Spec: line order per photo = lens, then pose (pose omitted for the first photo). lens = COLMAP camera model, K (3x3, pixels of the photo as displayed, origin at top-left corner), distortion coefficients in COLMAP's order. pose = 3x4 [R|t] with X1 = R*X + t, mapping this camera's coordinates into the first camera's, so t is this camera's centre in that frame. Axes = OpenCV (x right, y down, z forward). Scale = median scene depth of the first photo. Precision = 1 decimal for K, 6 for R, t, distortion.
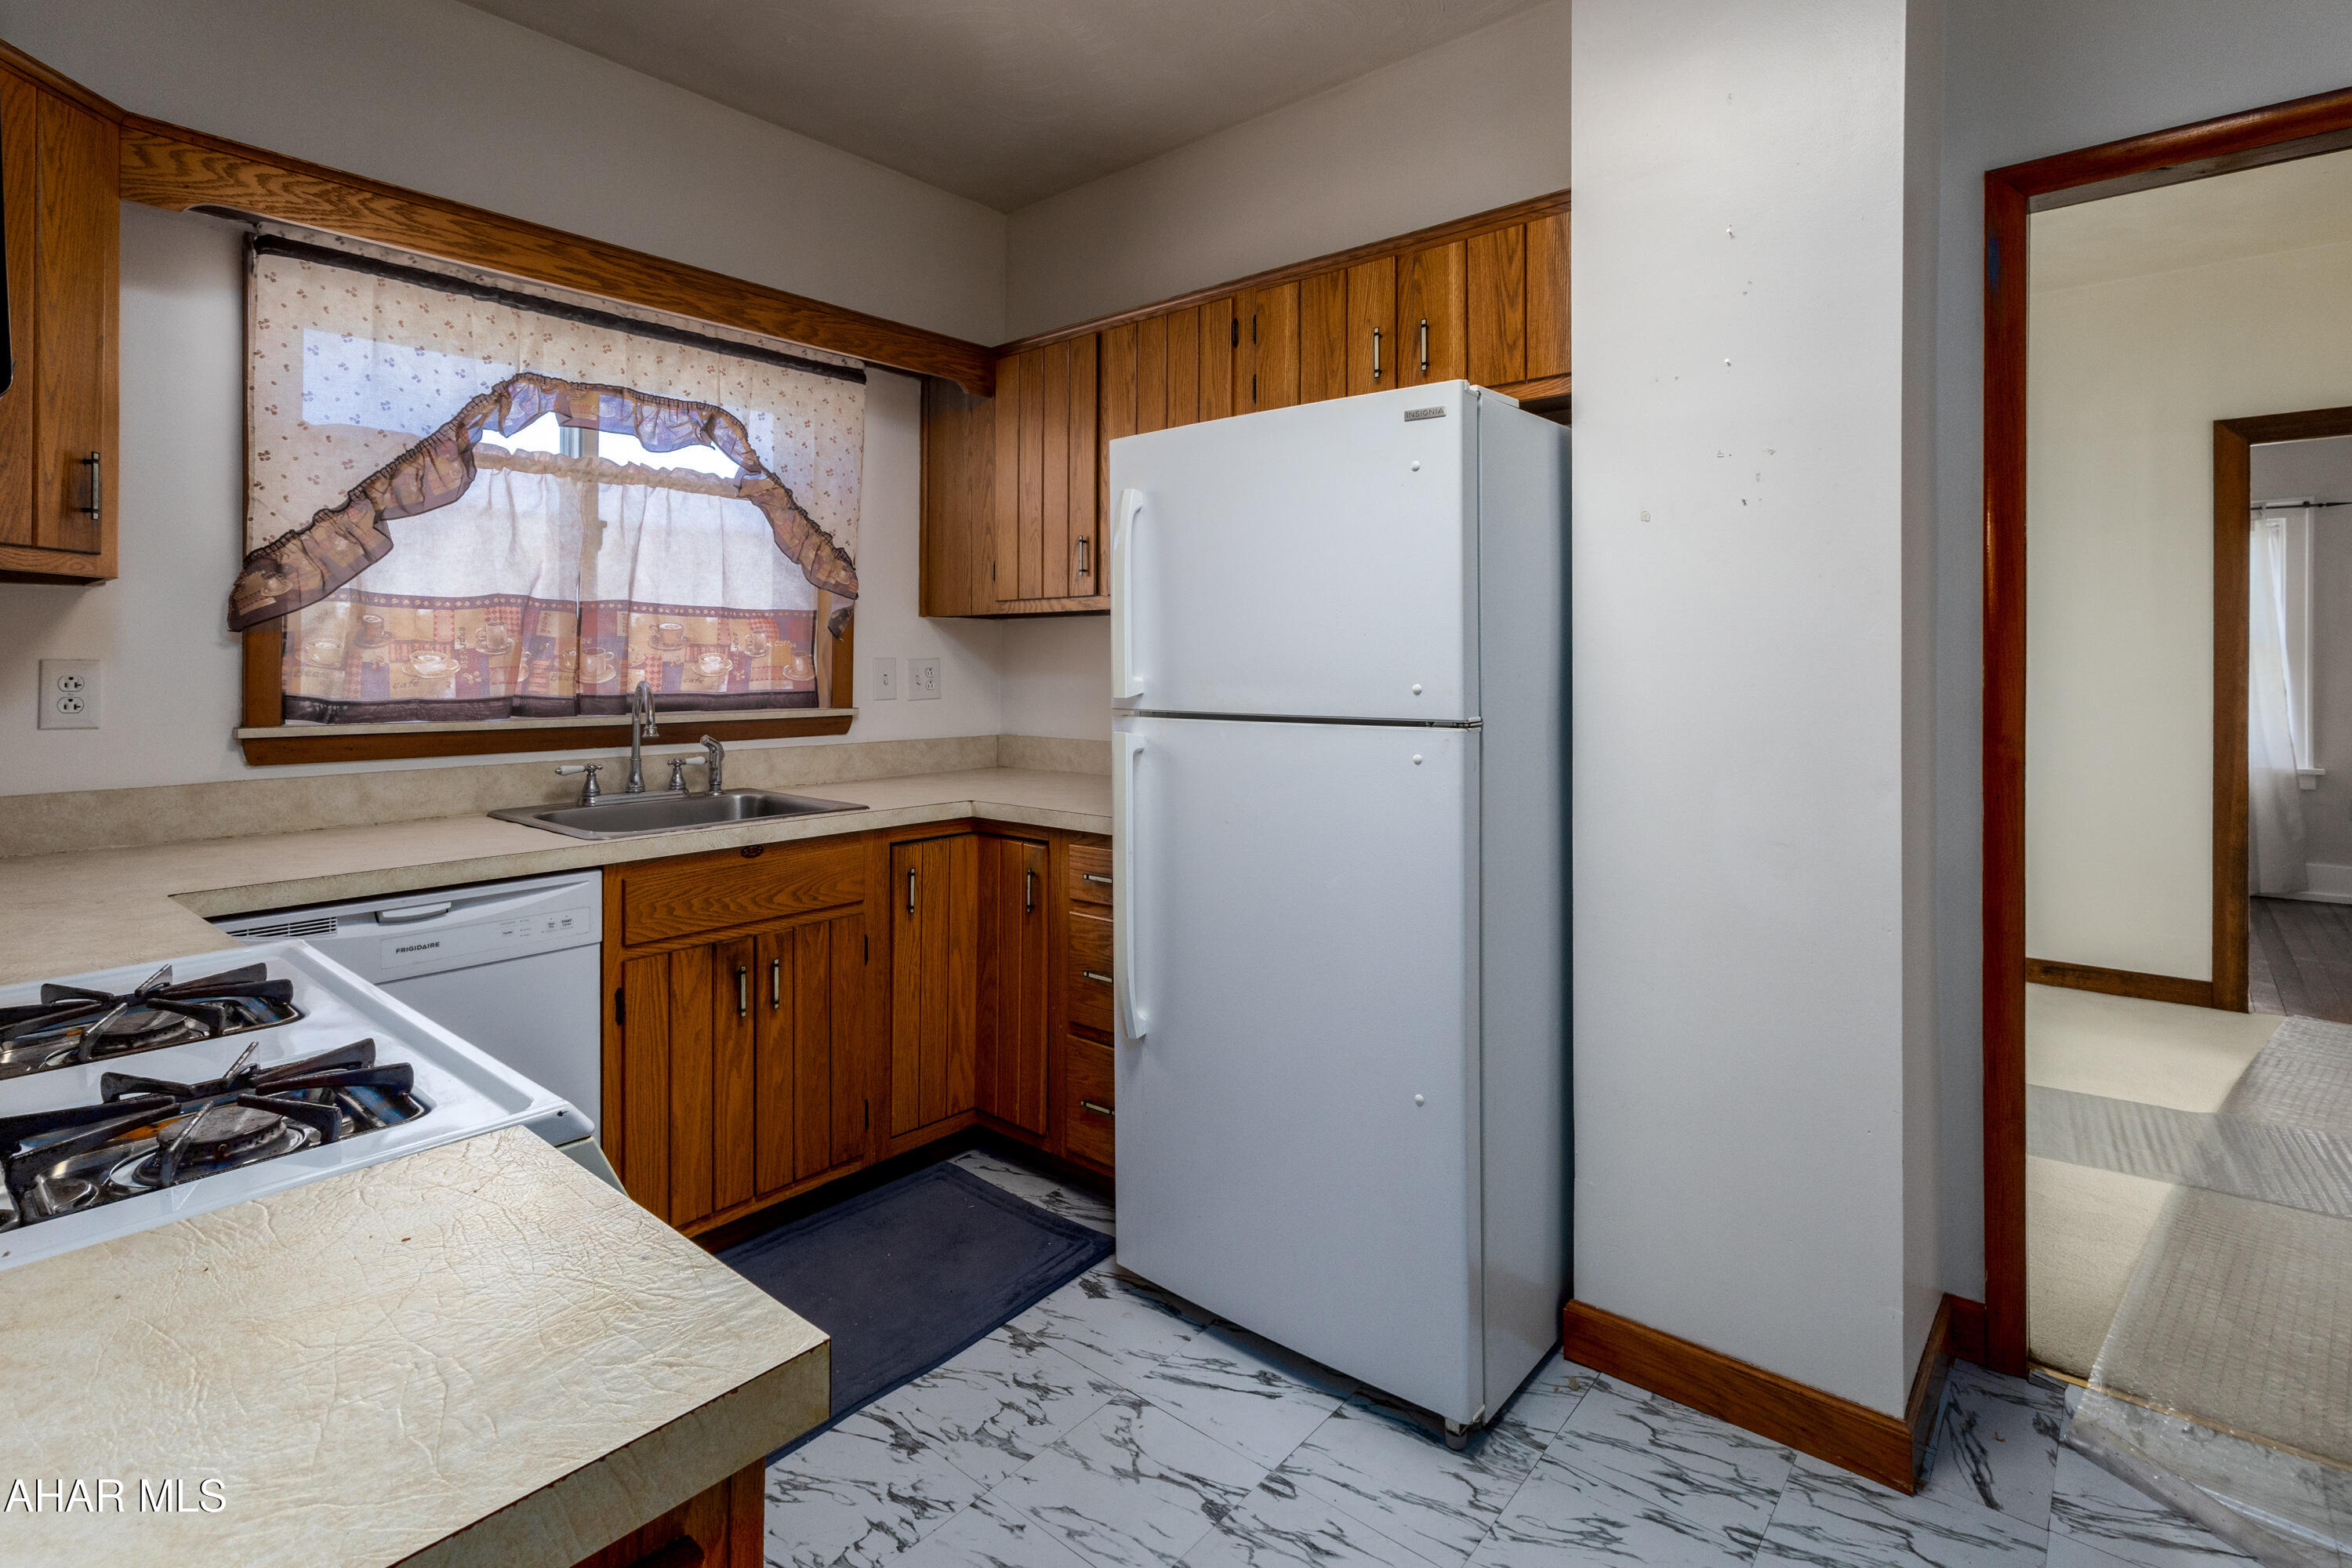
lens RADIAL K [[1126.7, 0, 1174.0], [0, 1126.7, 666.7], [0, 0, 1]] dist [0.002100, 0.000464]
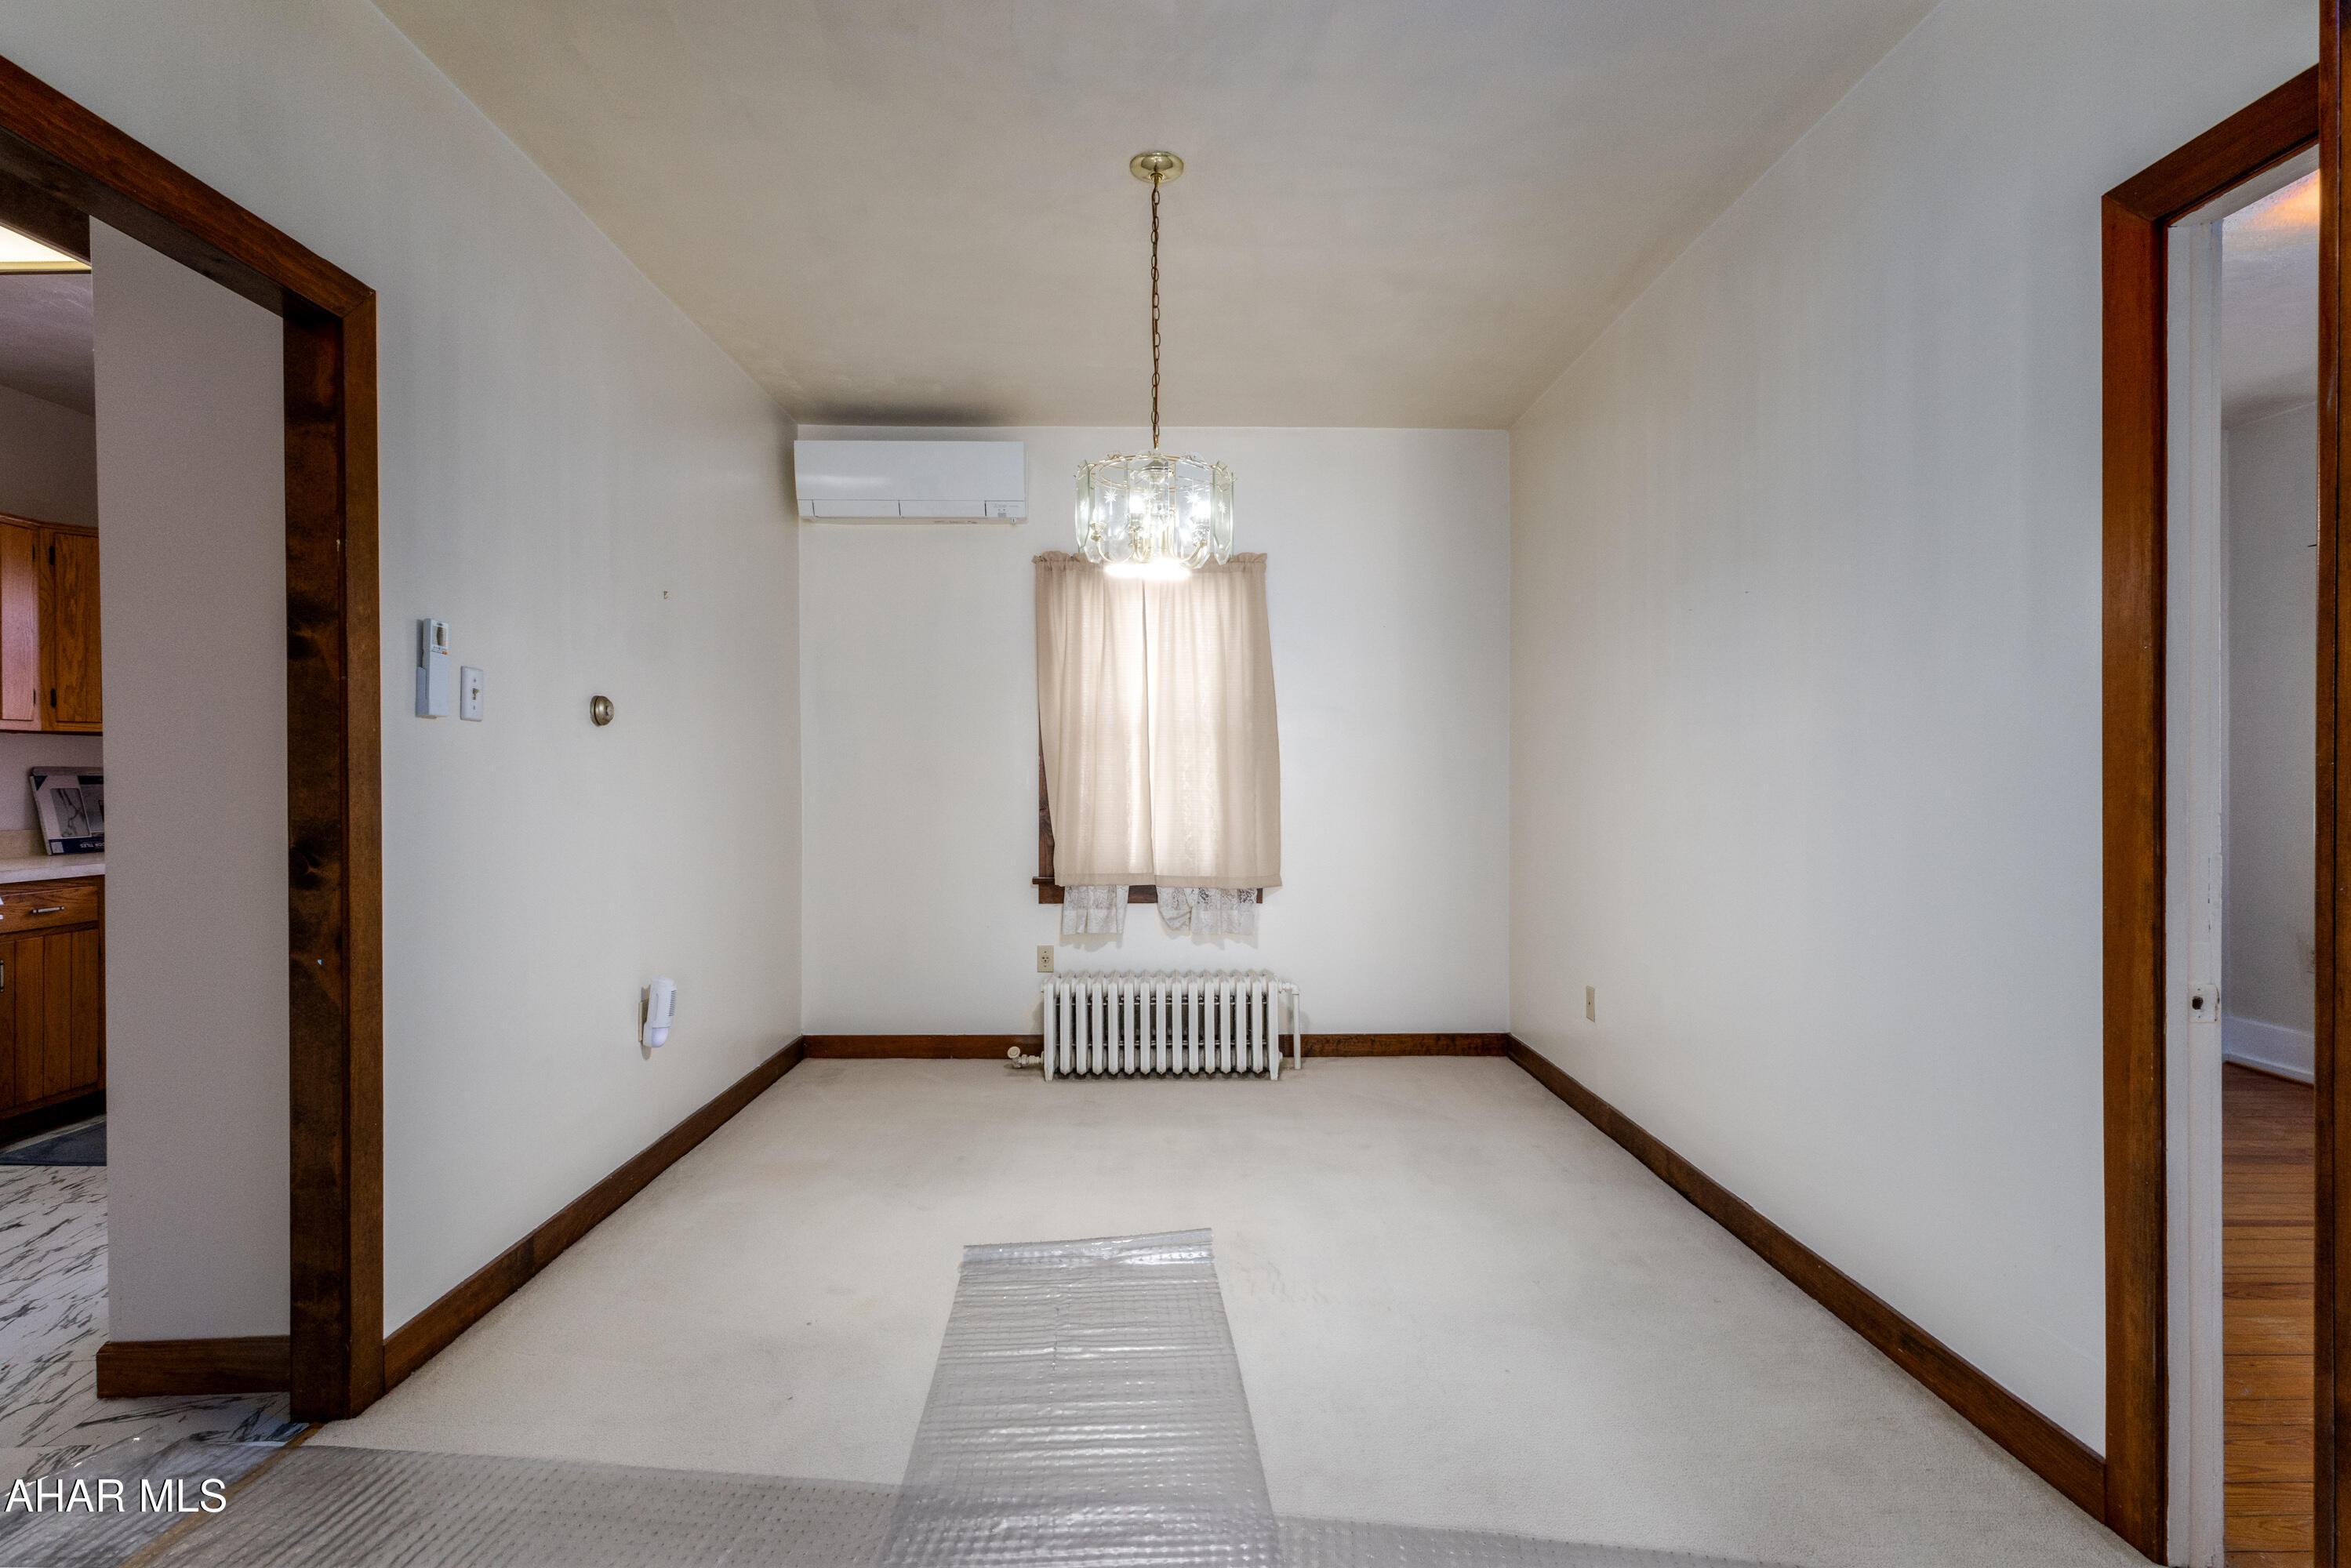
lens RADIAL K [[1109.4, 0, 1175.5], [0, 1109.4, 780.0], [0, 0, 1]] dist [0.000064, 0.000178]
pose [[0.668503, -0.000694, -0.743710, 1.622420], [0.001381, 0.999999, 0.000308, 0.016512], [0.743709, -0.001233, 0.668503, 0.712764]]
